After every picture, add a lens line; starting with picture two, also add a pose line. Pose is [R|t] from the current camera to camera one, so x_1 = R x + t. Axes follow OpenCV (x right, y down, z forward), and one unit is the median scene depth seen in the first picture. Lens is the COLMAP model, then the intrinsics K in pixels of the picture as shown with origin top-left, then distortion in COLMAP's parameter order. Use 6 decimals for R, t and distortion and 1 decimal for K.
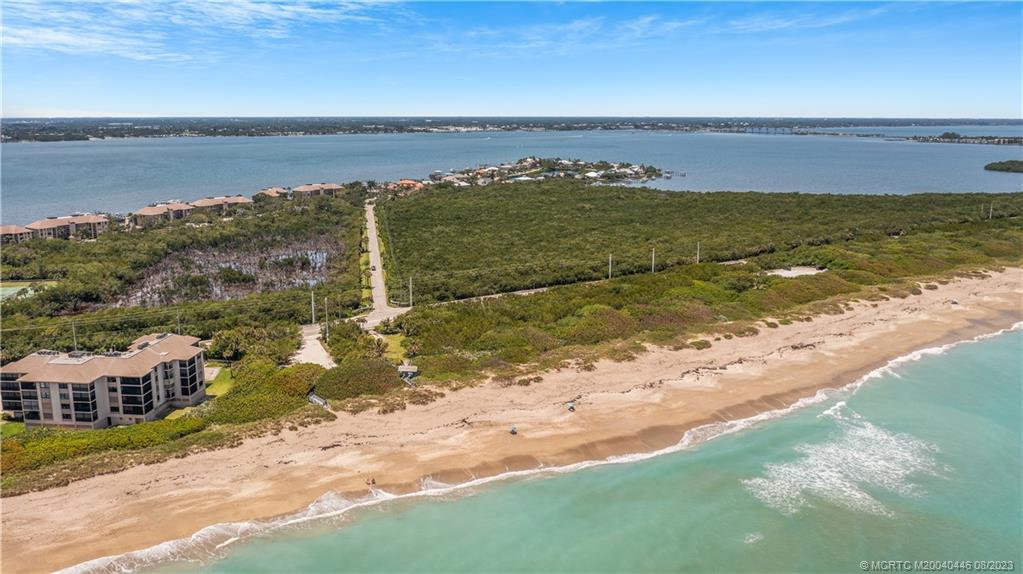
lens RADIAL K [[861.6, 0, 511.9], [0, 861.6, 285.8], [0, 0, 1]] dist [-0.013407, -0.009814]
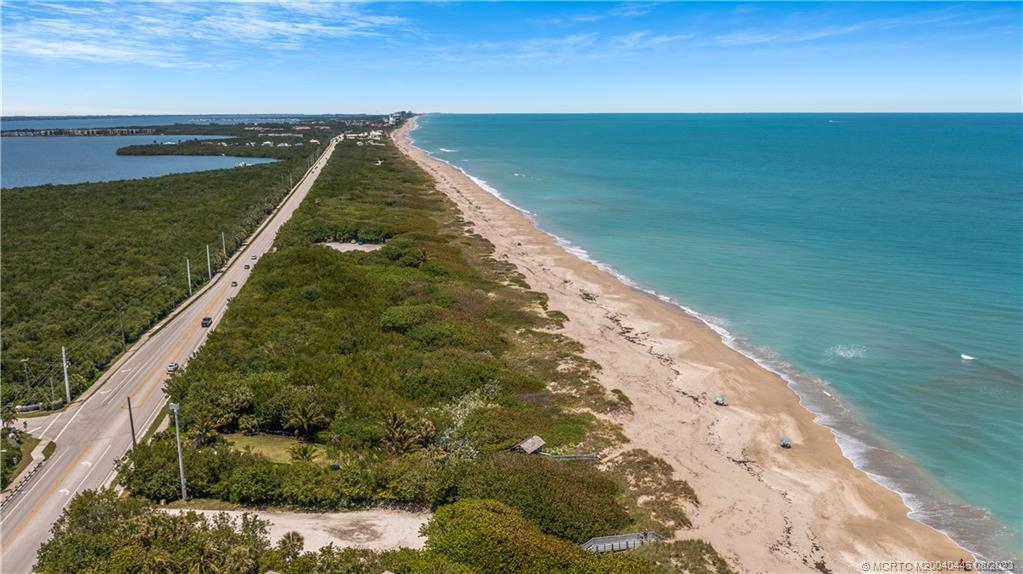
lens RADIAL K [[861.6, 0, 512.1], [0, 861.6, 287.6], [0, 0, 1]] dist [-0.013407, -0.009814]
pose [[0.431220, -0.187515, 0.882546, -0.539787], [0.187469, 0.975438, 0.115653, -0.064671], [-0.882556, 0.115578, 0.455782, 0.657318]]
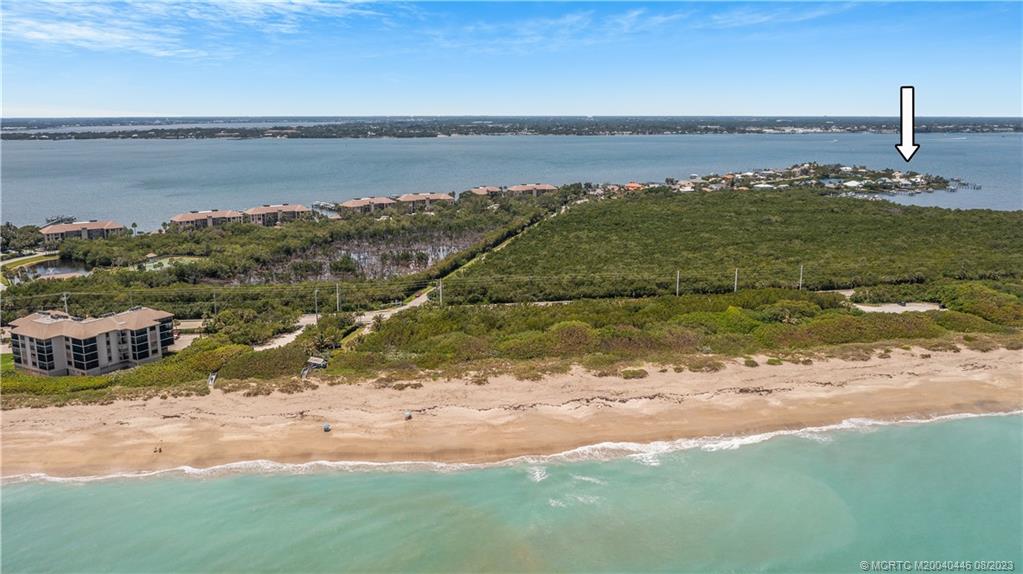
lens RADIAL K [[861.6, 0, 517.8], [0, 861.6, 313.7], [0, 0, 1]] dist [-0.013407, -0.009814]
pose [[0.906643, 0.095169, -0.411024, 0.482956], [-0.081662, 0.995388, 0.050341, -0.032767], [0.413919, -0.012076, 0.910233, 0.108334]]
